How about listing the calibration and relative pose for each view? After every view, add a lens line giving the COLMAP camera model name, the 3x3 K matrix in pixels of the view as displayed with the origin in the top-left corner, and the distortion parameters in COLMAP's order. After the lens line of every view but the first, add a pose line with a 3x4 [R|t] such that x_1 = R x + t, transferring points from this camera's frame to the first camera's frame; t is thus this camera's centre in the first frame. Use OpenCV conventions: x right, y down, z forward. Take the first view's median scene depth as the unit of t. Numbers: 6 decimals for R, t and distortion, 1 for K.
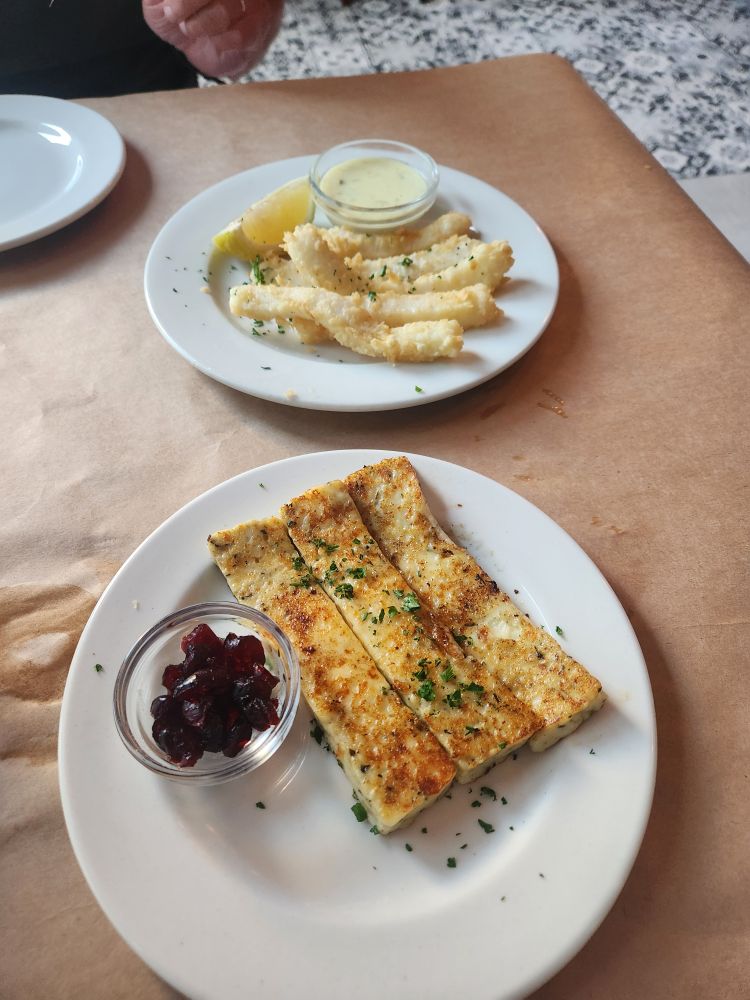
lens RADIAL K [[654.7, 0, 375.0], [0, 654.7, 500.0], [0, 0, 1]] dist [0.060293, -0.072531]
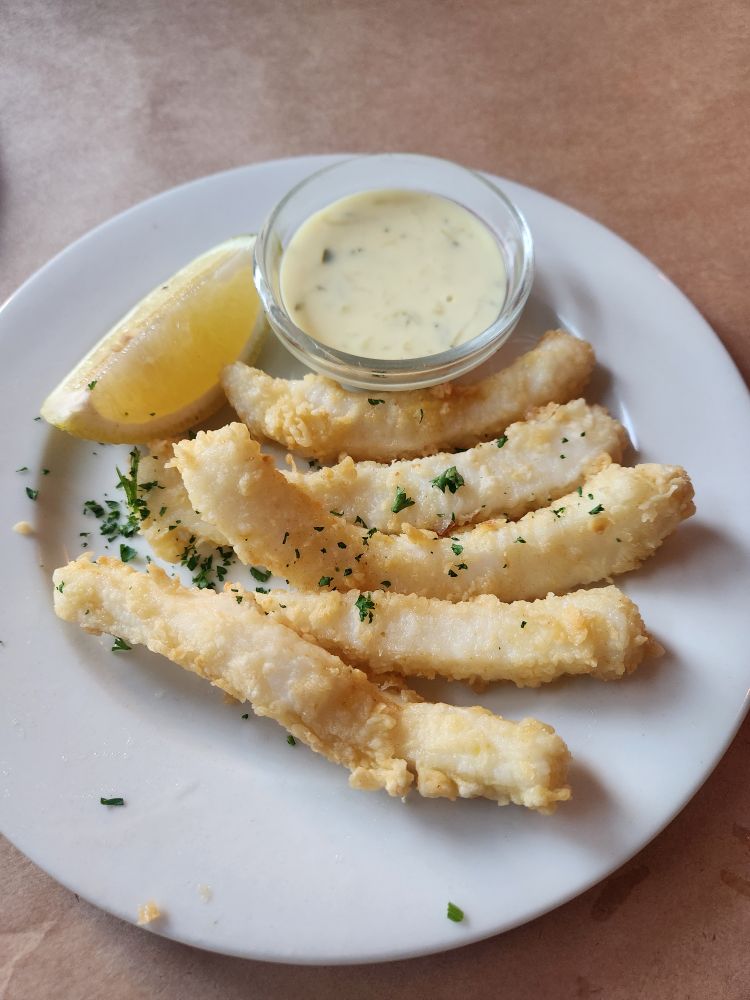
lens RADIAL K [[654.7, 0, 375.0], [0, 654.7, 500.0], [0, 0, 1]] dist [0.060293, -0.072531]
pose [[0.997172, 0.050387, -0.055766, 0.029603], [-0.038838, 0.980697, 0.191640, -0.596407], [0.064346, -0.188932, 0.979880, 0.745204]]
